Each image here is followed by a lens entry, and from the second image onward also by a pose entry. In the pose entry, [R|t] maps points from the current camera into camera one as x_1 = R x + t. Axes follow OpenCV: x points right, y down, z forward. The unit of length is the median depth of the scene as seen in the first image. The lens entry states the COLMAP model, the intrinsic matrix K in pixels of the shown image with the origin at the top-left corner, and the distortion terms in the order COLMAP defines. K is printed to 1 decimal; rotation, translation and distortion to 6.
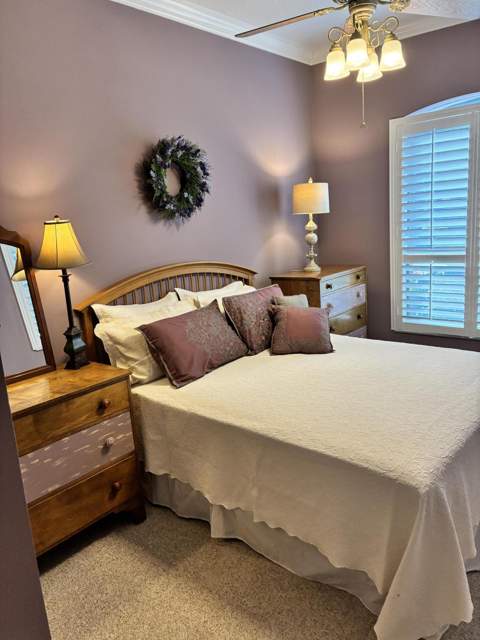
lens RADIAL K [[491.4, 0, 238.3], [0, 491.4, 323.1], [0, 0, 1]] dist [0.081799, -0.111507]
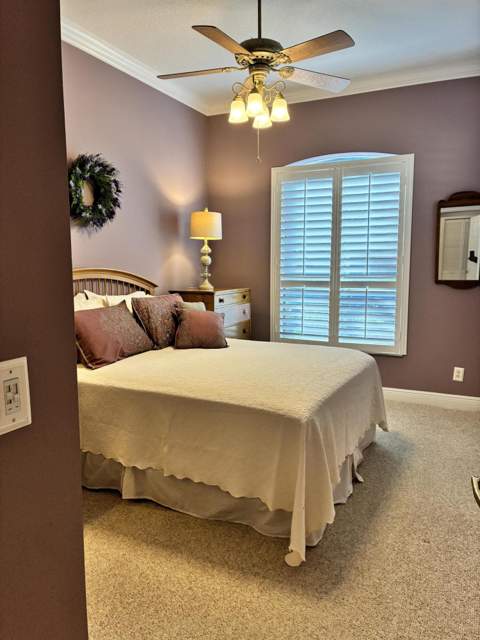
lens RADIAL K [[491.4, 0, 238.3], [0, 491.4, 323.1], [0, 0, 1]] dist [0.081799, -0.111507]
pose [[0.968451, 0.039678, 0.246025, -0.071297], [-0.016034, 0.995119, -0.097374, 0.110227], [-0.248688, 0.090357, 0.964360, -0.135831]]
